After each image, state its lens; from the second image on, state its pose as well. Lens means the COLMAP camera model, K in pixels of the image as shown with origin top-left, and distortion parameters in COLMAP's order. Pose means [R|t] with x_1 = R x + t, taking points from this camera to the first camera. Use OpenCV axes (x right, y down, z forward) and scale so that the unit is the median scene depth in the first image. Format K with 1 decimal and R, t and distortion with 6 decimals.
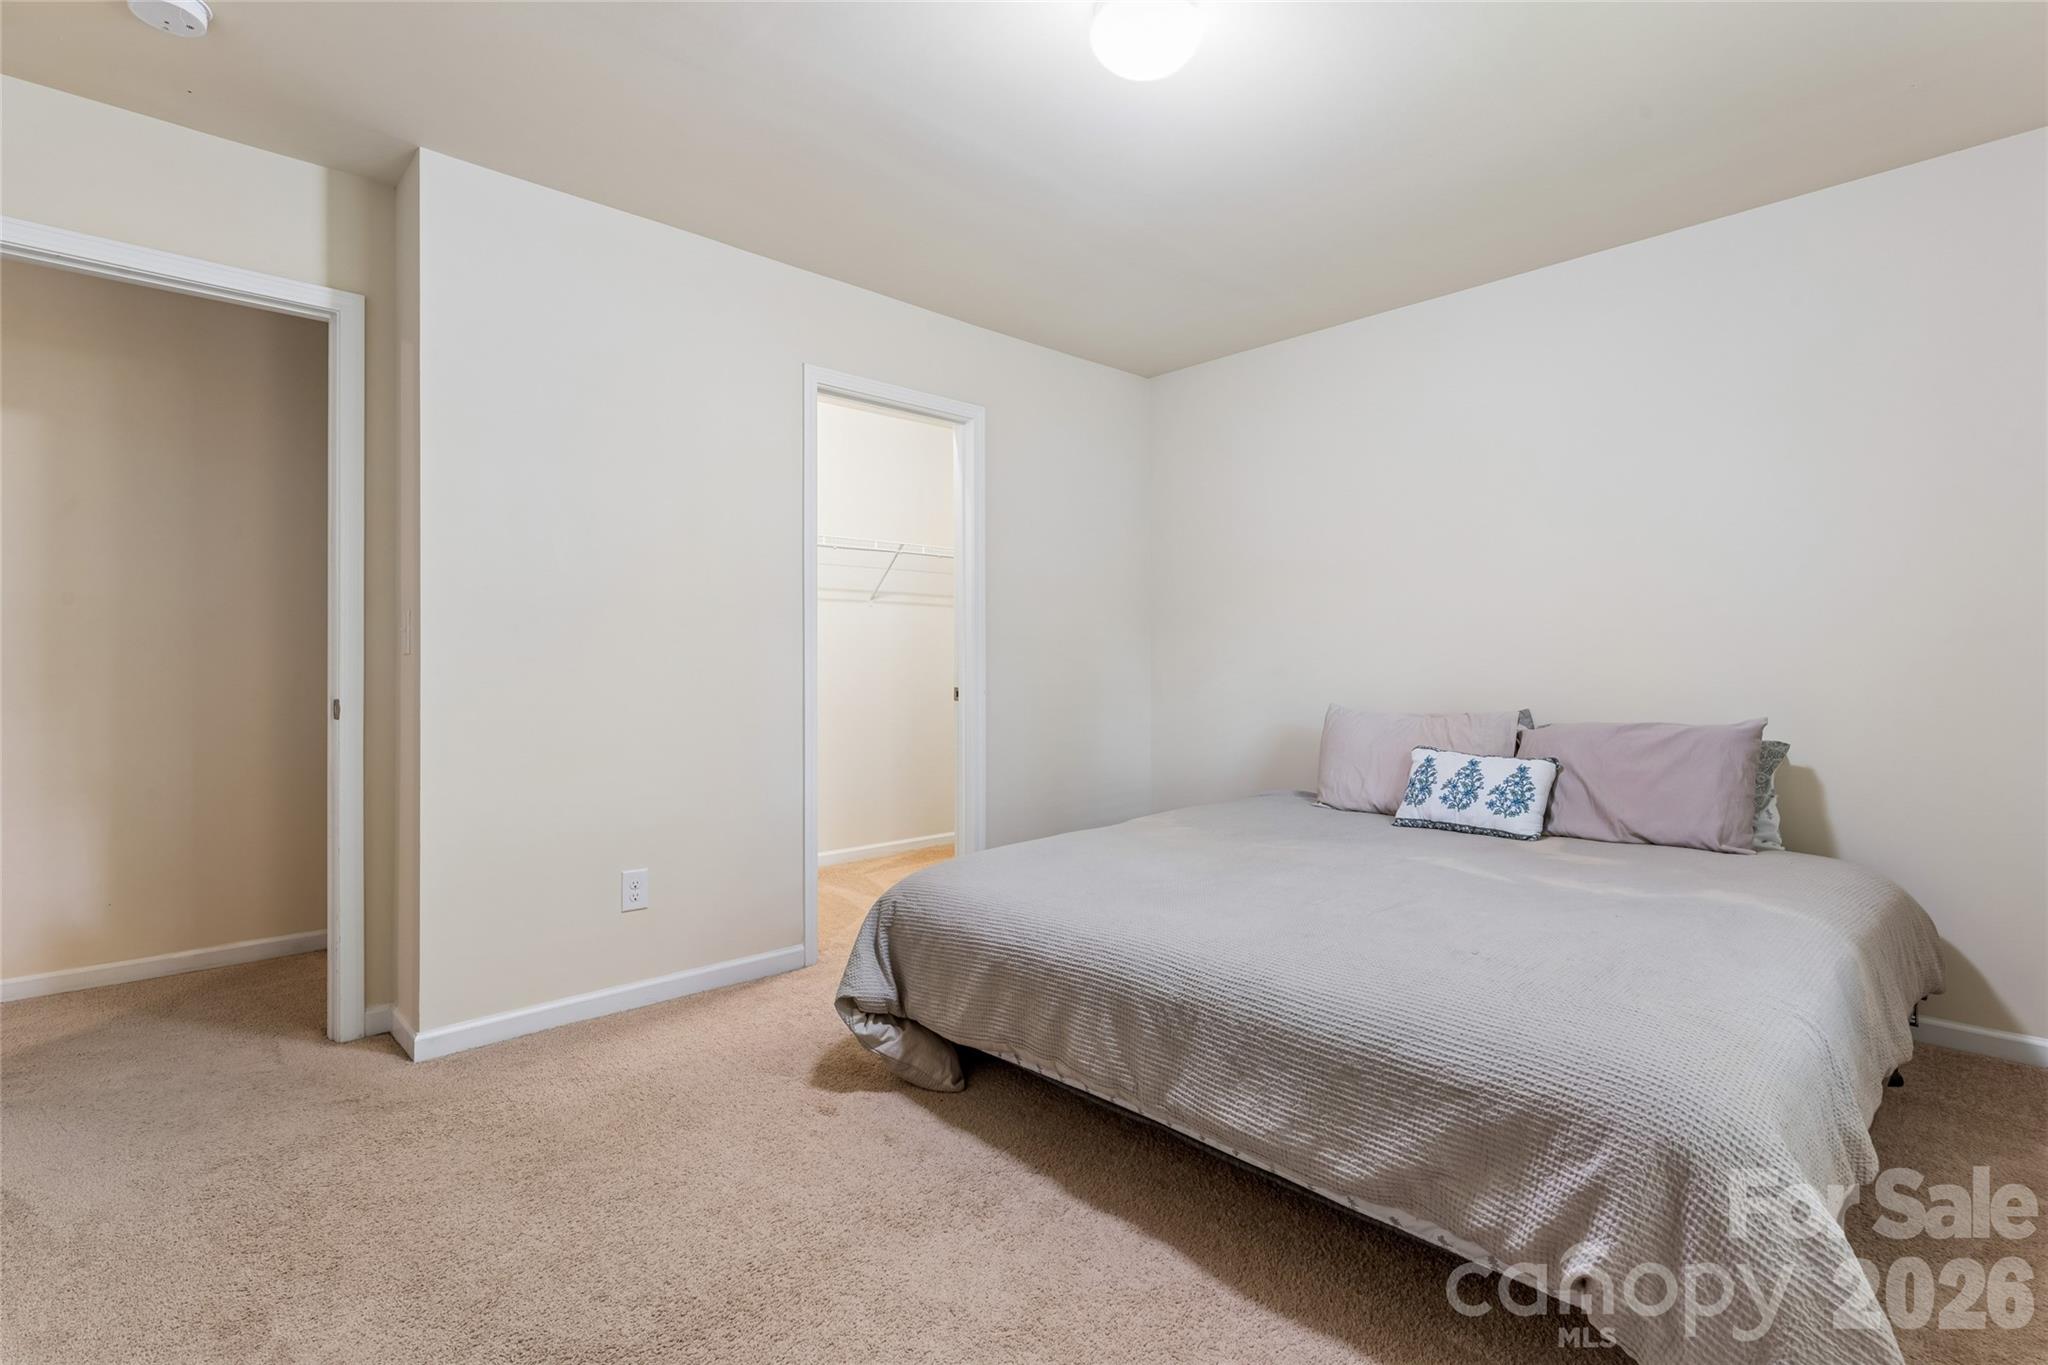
lens RADIAL K [[964.8, 0, 1029.3], [0, 964.8, 680.4], [0, 0, 1]] dist [0.005526, 0.000837]
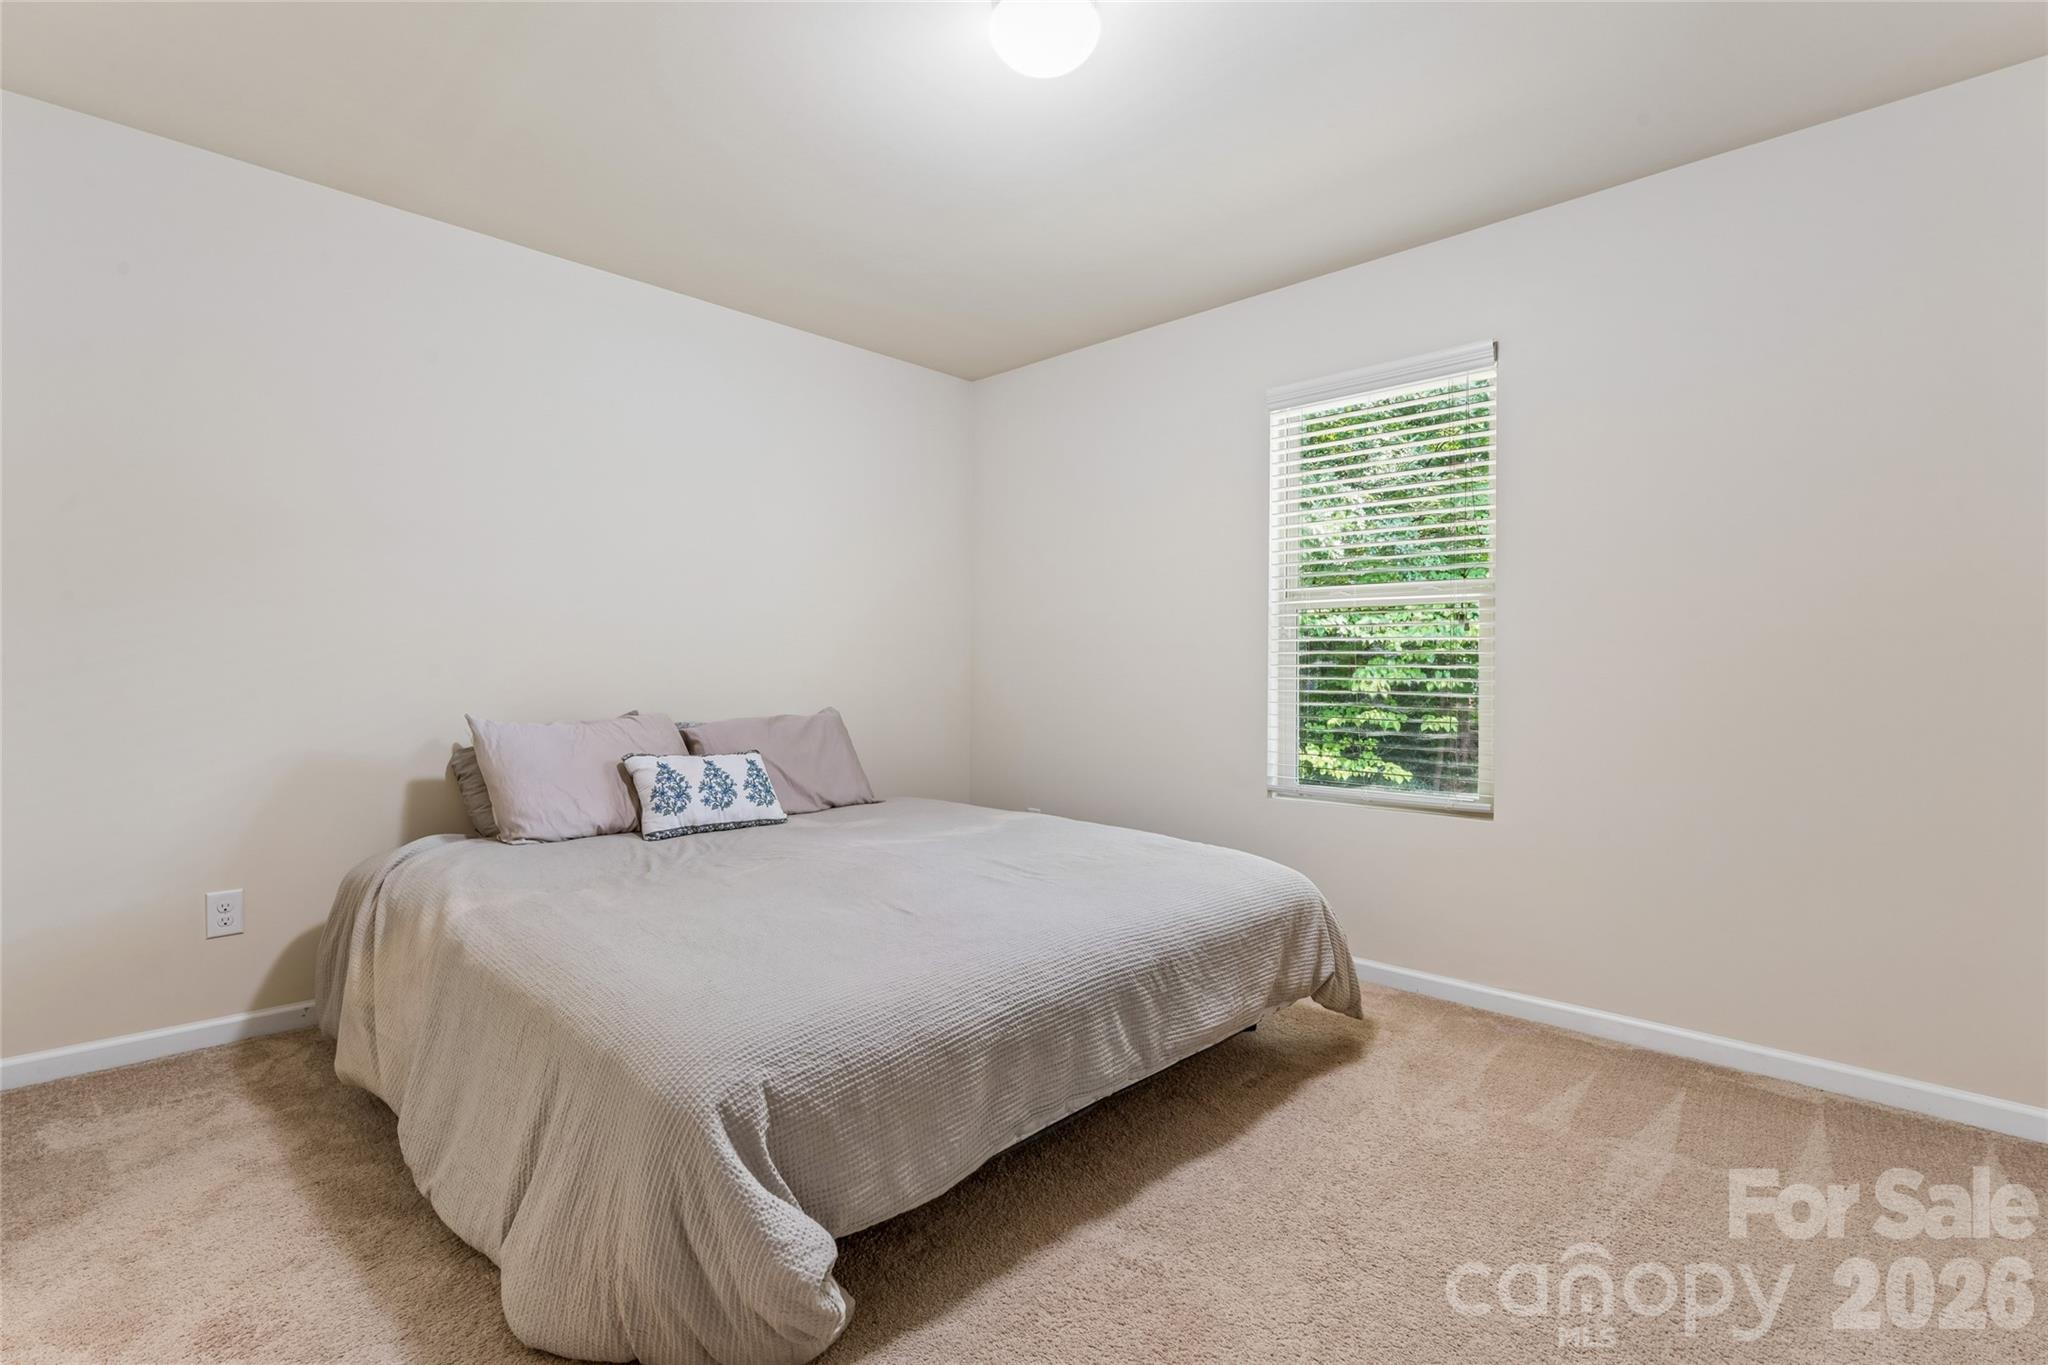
lens RADIAL K [[964.8, 0, 1029.7], [0, 964.8, 672.0], [0, 0, 1]] dist [0.005526, 0.000837]
pose [[-0.055051, 0.000796, 0.998483, -0.619060], [0.003802, 0.999993, -0.000588, -0.009976], [-0.998476, 0.003764, -0.055054, 0.755224]]
